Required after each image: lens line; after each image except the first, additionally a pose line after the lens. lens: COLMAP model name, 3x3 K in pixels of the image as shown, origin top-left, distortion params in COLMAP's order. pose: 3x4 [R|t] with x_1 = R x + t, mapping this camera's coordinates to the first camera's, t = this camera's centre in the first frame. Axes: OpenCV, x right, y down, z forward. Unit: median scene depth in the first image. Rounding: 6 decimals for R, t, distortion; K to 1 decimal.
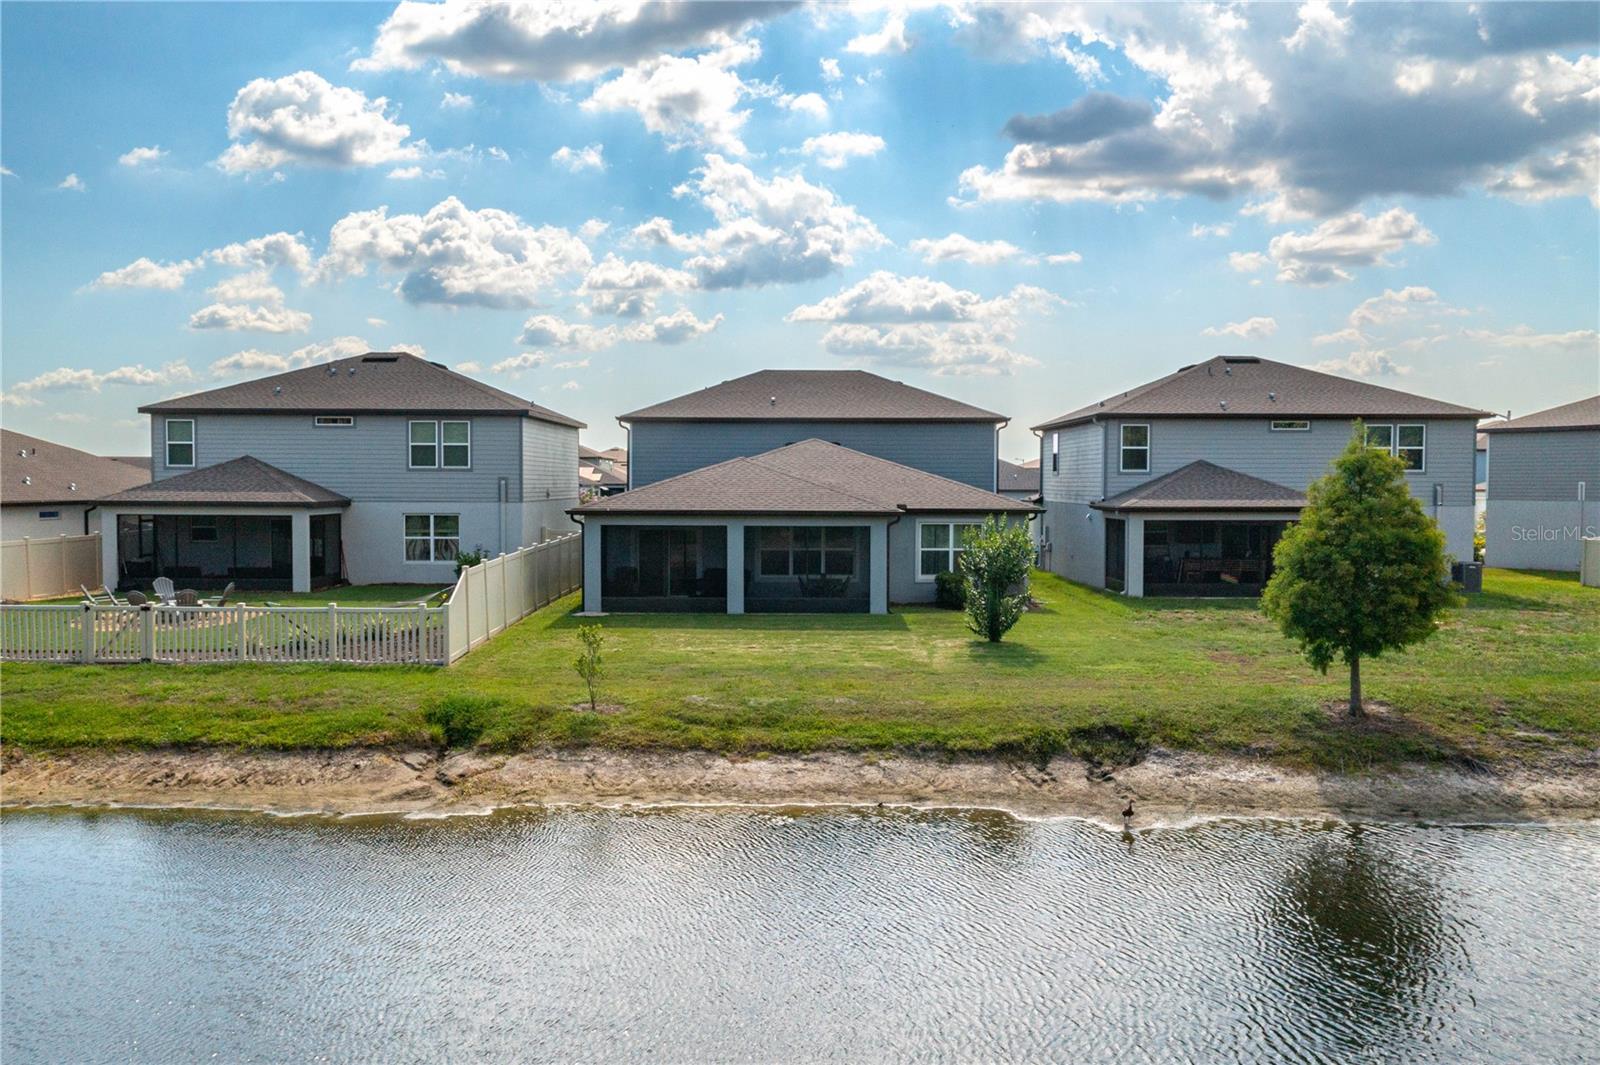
lens RADIAL K [[1278.3, 0, 806.0], [0, 1278.3, 503.0], [0, 0, 1]] dist [-0.021509, -0.005835]
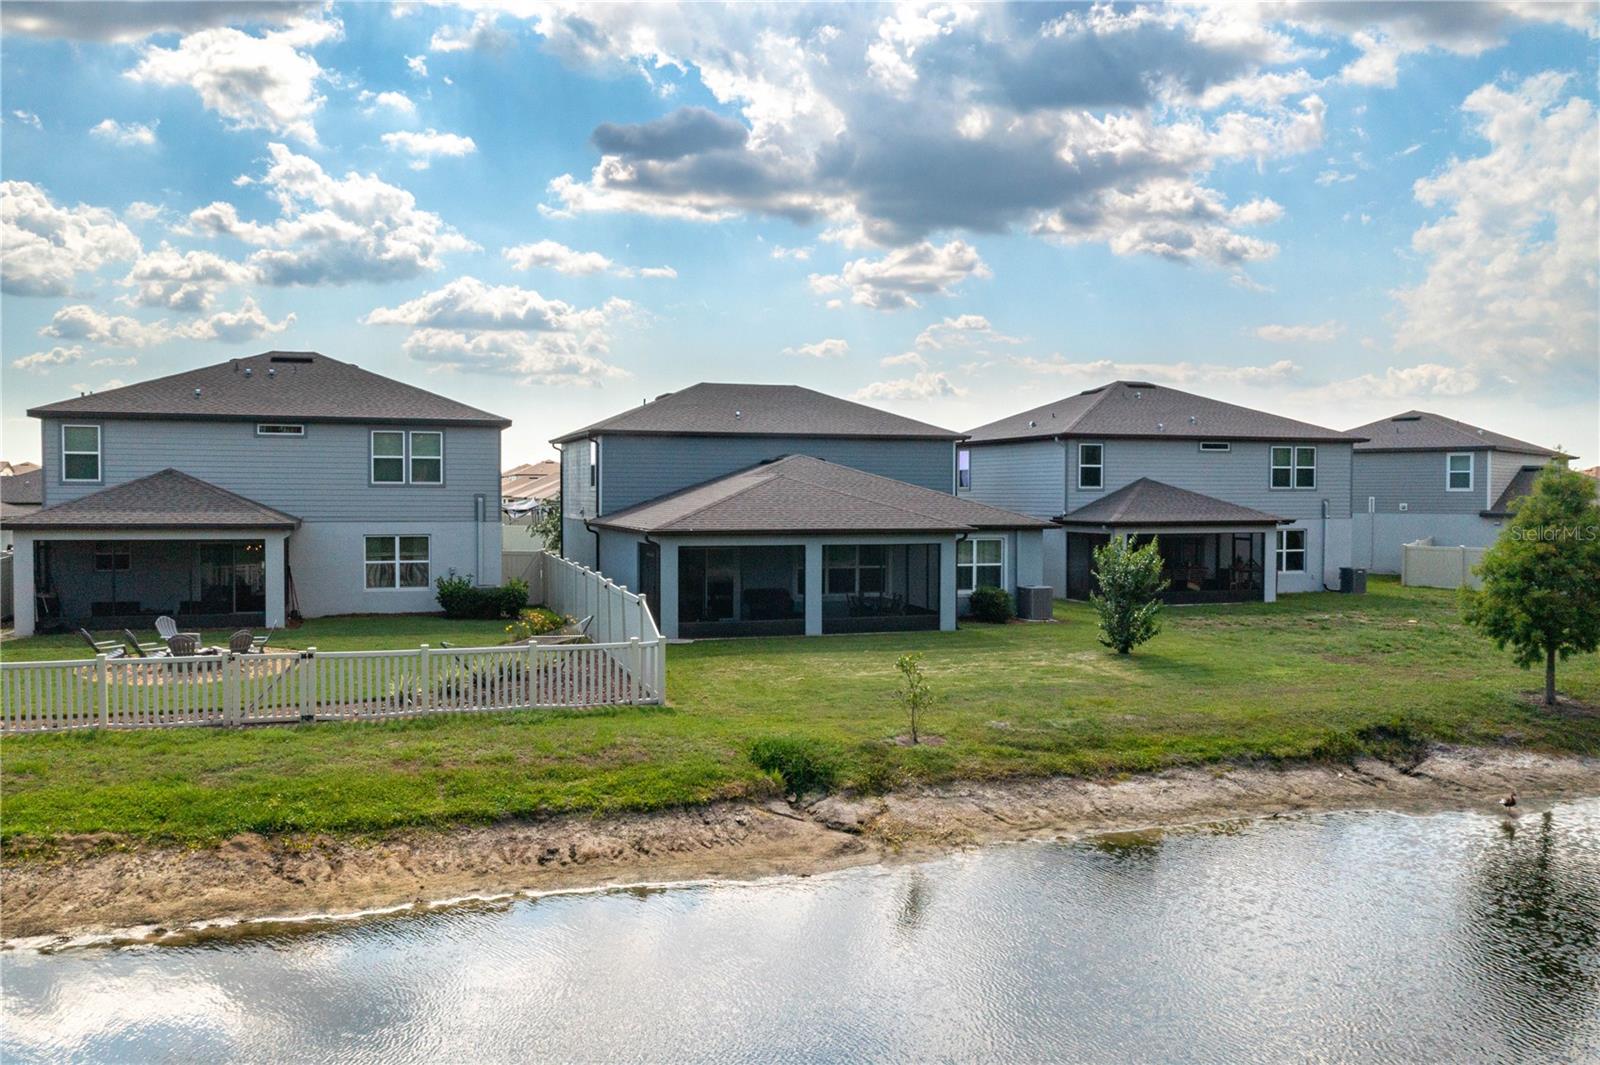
lens RADIAL K [[1268.1, 0, 800.0], [0, 1268.1, 532.5], [0, 0, 1]] dist [-0.014864, -0.005719]
pose [[0.949453, -0.010477, 0.313733, -0.304326], [0.005778, 0.999857, 0.015905, -0.005908], [-0.313855, -0.013289, 0.949378, 0.072215]]
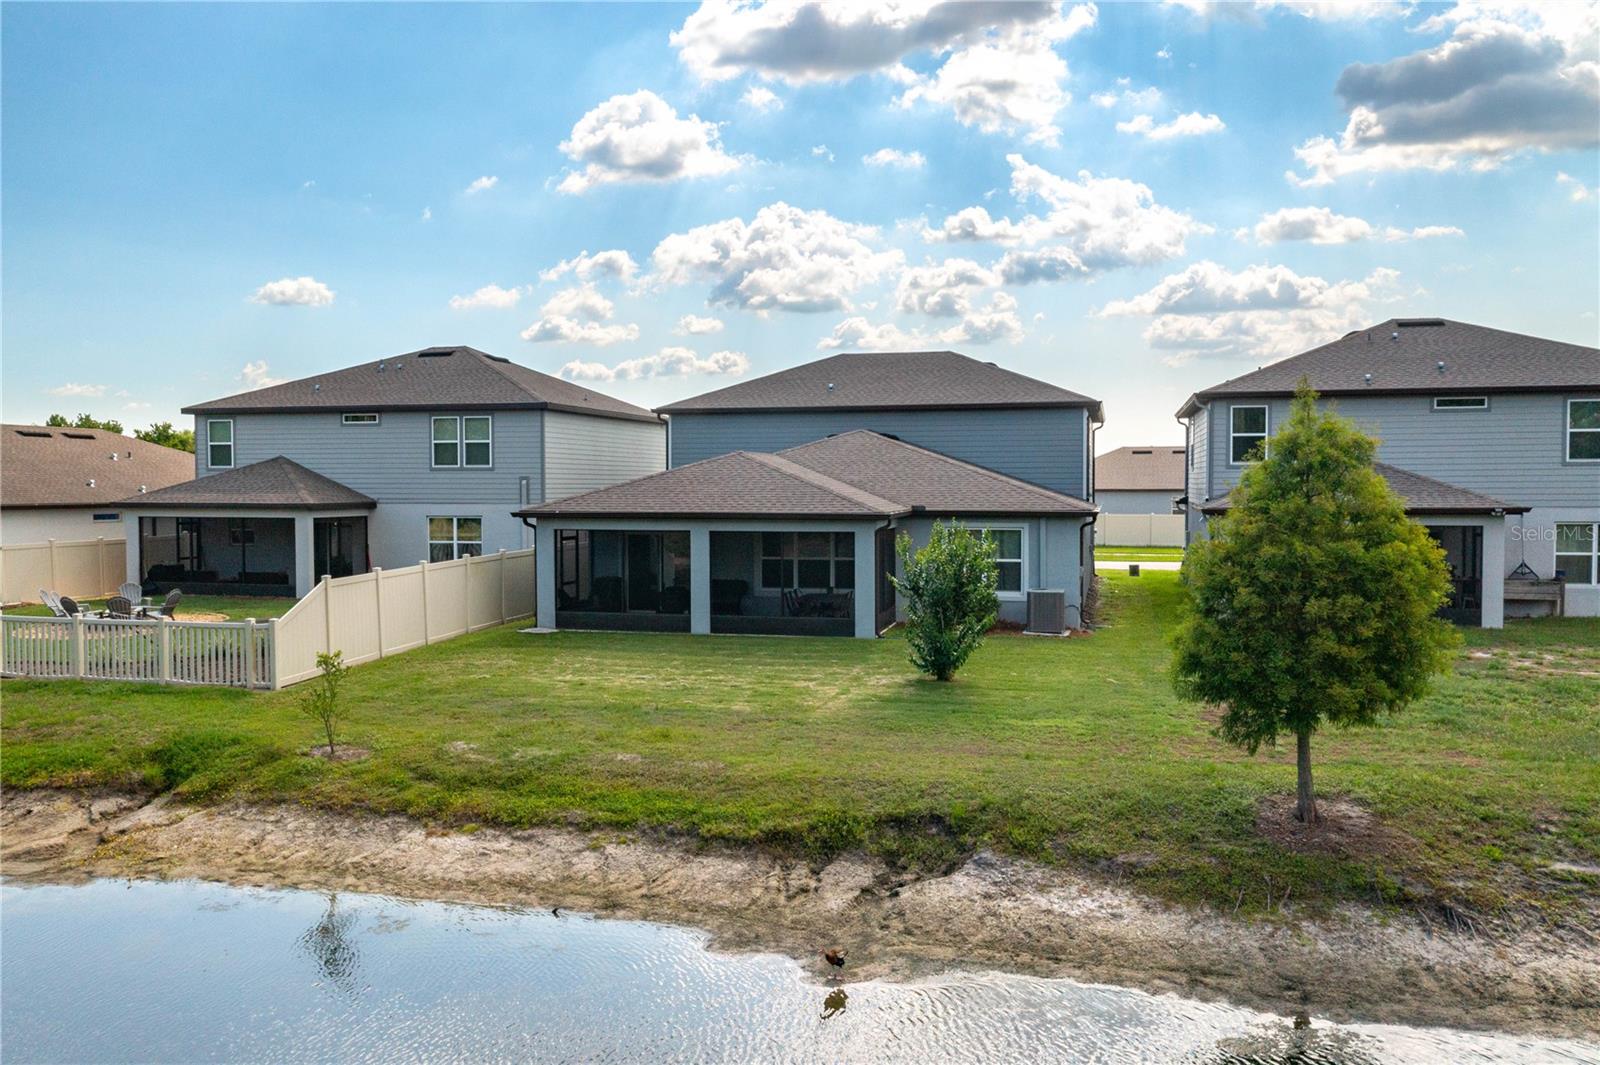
lens RADIAL K [[1299.3, 0, 795.4], [0, 1299.3, 467.6], [0, 0, 1]] dist [-0.015178, -0.011442]
pose [[0.968494, -0.008263, -0.248898, 0.184477], [0.001161, 0.999588, -0.028665, 0.000356], [0.249033, 0.027473, 0.968105, 0.143583]]
